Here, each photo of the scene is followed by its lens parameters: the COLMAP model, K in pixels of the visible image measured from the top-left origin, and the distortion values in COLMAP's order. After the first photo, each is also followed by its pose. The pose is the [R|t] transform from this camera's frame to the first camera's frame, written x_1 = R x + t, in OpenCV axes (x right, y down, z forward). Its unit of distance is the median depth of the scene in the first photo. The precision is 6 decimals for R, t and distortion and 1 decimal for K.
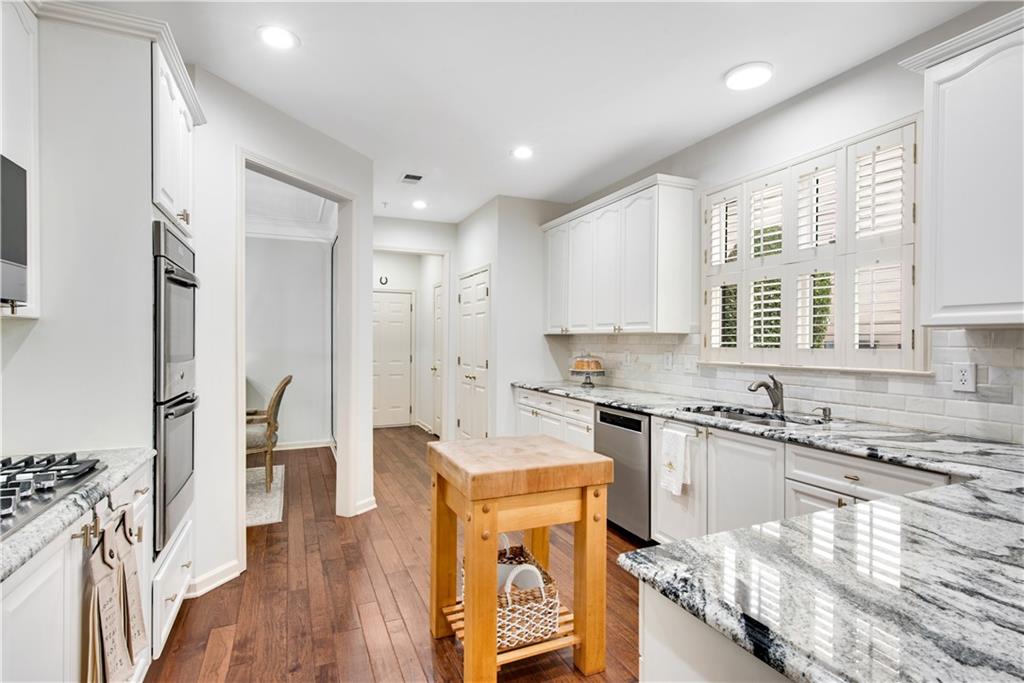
lens RADIAL K [[494.1, 0, 517.9], [0, 494.1, 342.7], [0, 0, 1]] dist [0.006275, -0.000732]
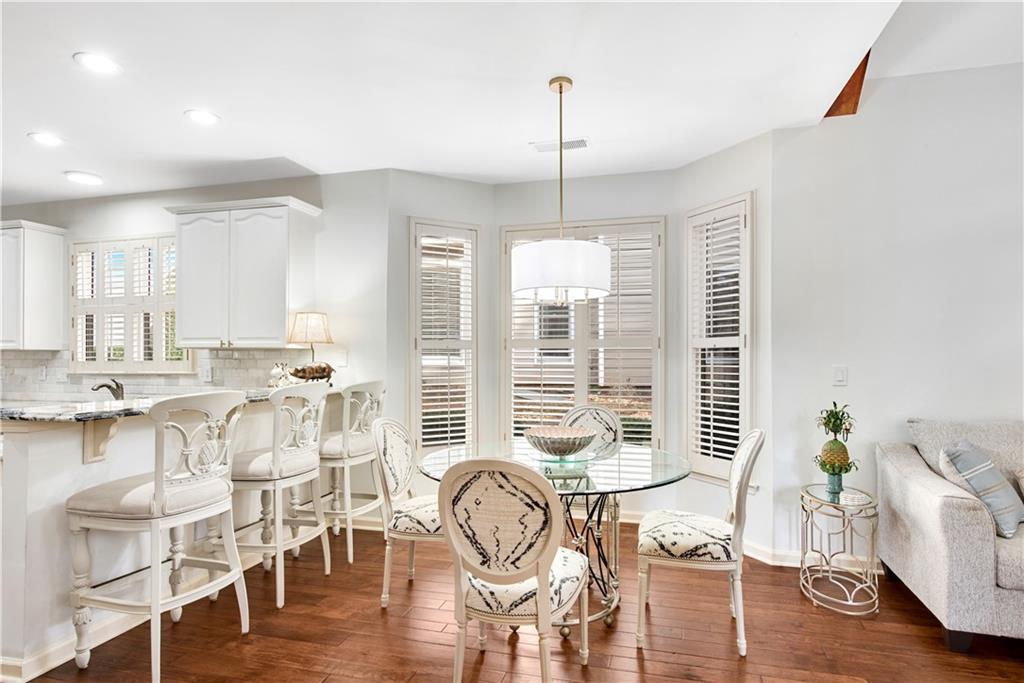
lens RADIAL K [[544.0, 0, 517.6], [0, 544.0, 351.1], [0, 0, 1]] dist [0.008617, 0.000640]
pose [[0.639084, 0.001791, 0.769135, 0.021790], [0.007150, 0.999940, -0.008270, 0.003263], [-0.769104, 0.010784, 0.639033, -0.794739]]
